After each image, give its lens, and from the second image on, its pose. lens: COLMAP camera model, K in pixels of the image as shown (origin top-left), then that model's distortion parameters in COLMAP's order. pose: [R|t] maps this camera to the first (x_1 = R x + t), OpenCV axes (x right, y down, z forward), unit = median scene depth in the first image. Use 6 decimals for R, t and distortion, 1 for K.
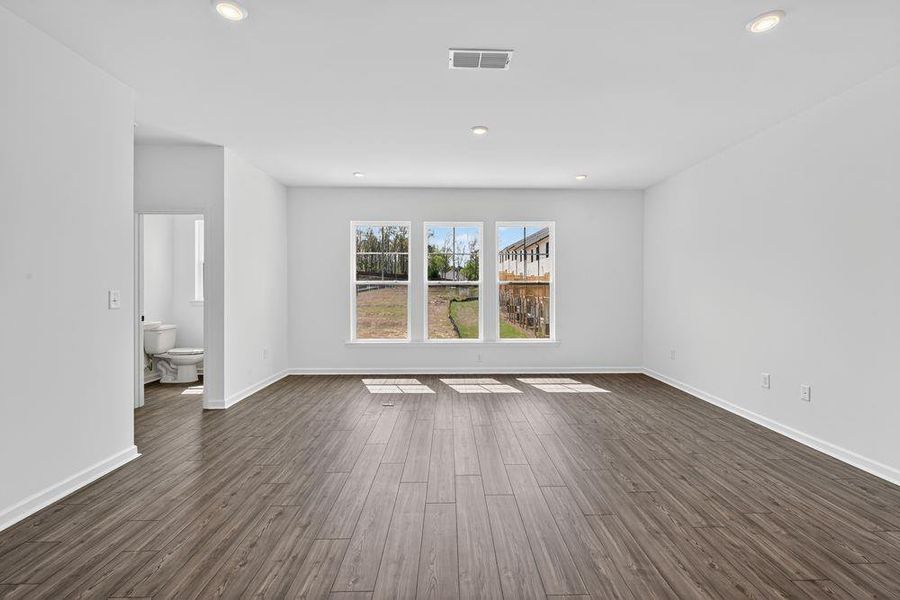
lens RADIAL K [[393.3, 0, 457.0], [0, 393.3, 291.8], [0, 0, 1]] dist [-0.001602, 0.000568]
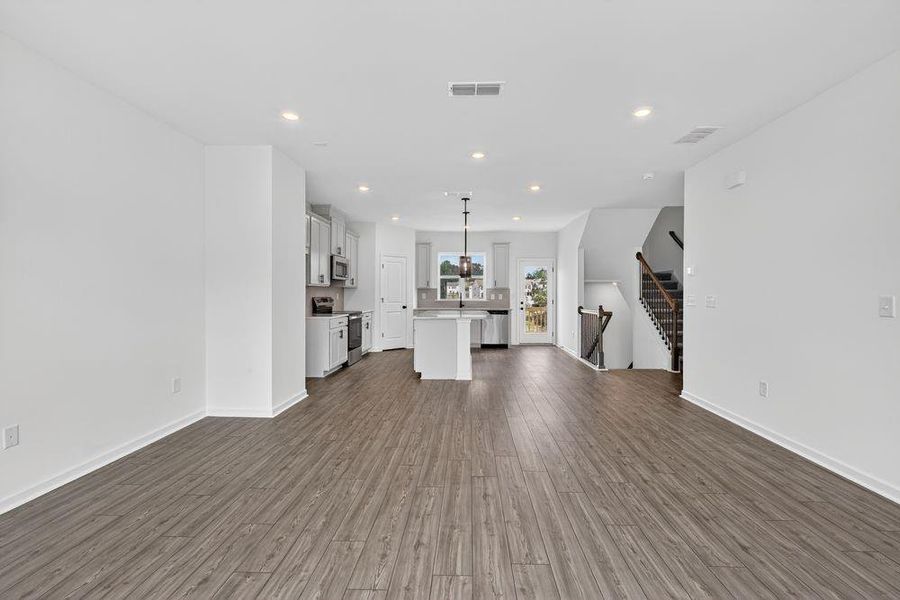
lens RADIAL K [[393.3, 0, 457.0], [0, 393.3, 291.8], [0, 0, 1]] dist [-0.001602, 0.000568]
pose [[-0.998497, -0.001598, 0.054781, 0.034331], [-0.001307, 0.999985, 0.005347, -0.010833], [-0.054789, 0.005267, -0.998484, 1.542362]]
